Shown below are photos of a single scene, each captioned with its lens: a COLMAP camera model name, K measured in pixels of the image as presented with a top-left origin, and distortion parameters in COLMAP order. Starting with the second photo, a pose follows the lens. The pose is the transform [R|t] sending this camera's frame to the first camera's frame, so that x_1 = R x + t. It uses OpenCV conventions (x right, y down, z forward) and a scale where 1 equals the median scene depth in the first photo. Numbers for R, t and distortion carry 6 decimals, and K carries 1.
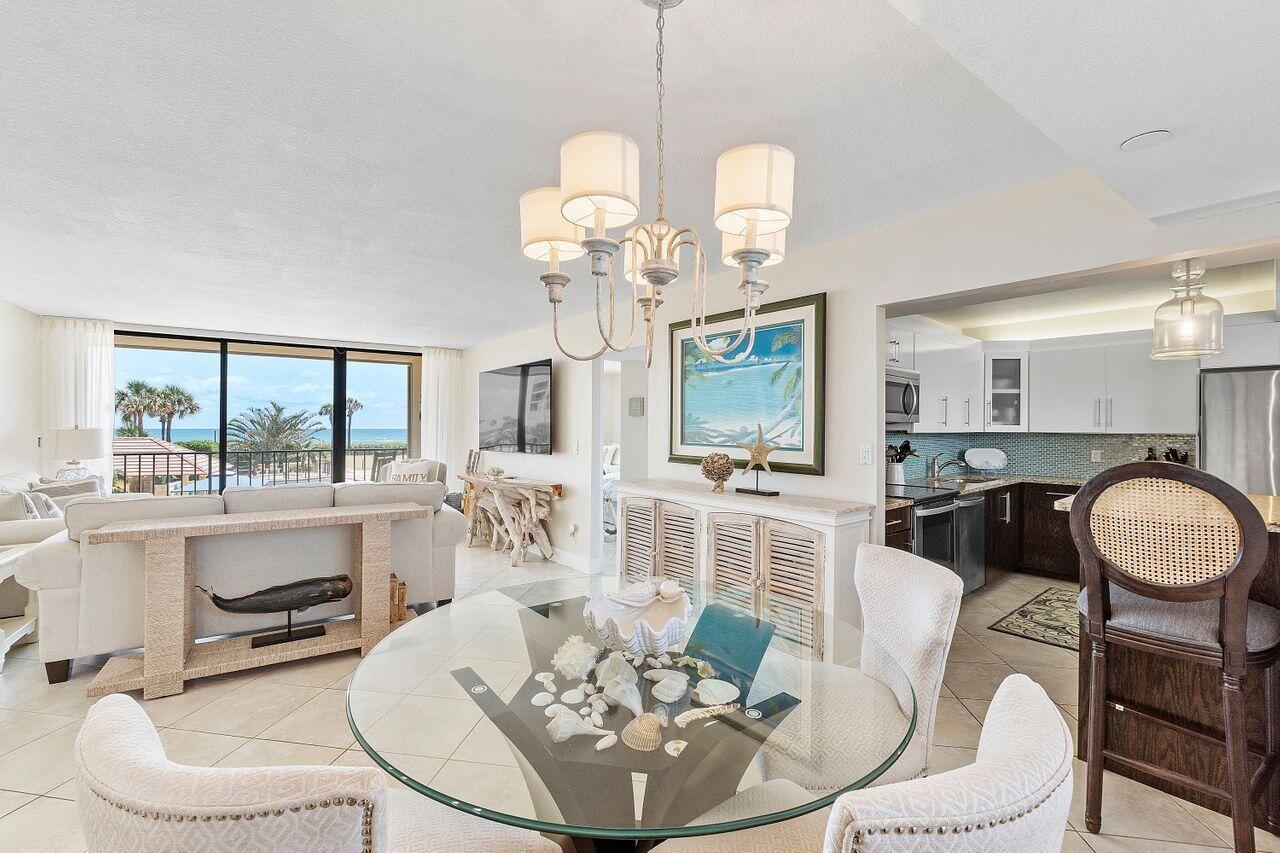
lens RADIAL K [[539.3, 0, 627.6], [0, 539.3, 423.4], [0, 0, 1]] dist [-0.006950, 0.000182]
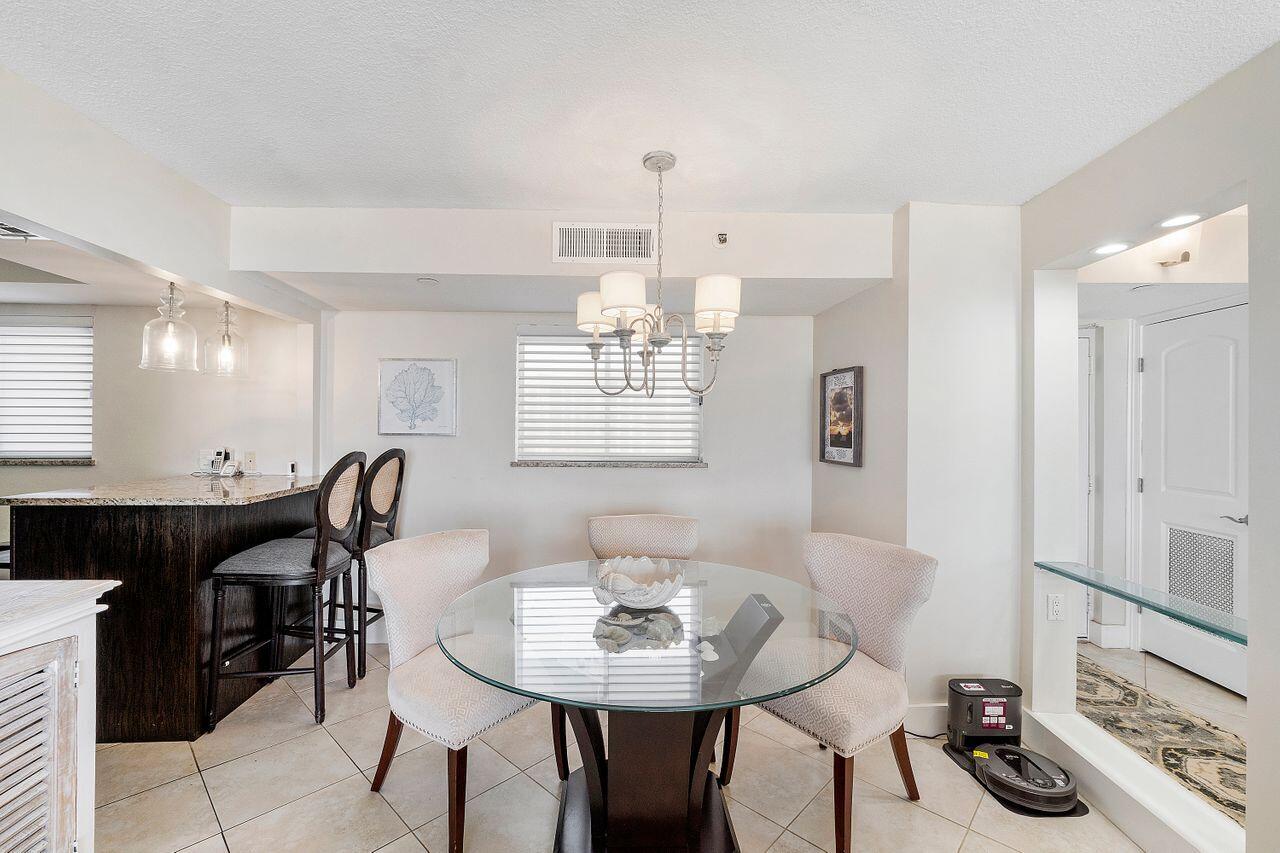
lens RADIAL K [[539.3, 0, 627.6], [0, 539.3, 423.4], [0, 0, 1]] dist [-0.006950, 0.000182]
pose [[-0.824149, -0.004718, 0.566354, -0.248778], [-0.013764, 0.999837, -0.011701, -0.002613], [-0.566206, -0.017439, -0.824079, 0.751953]]
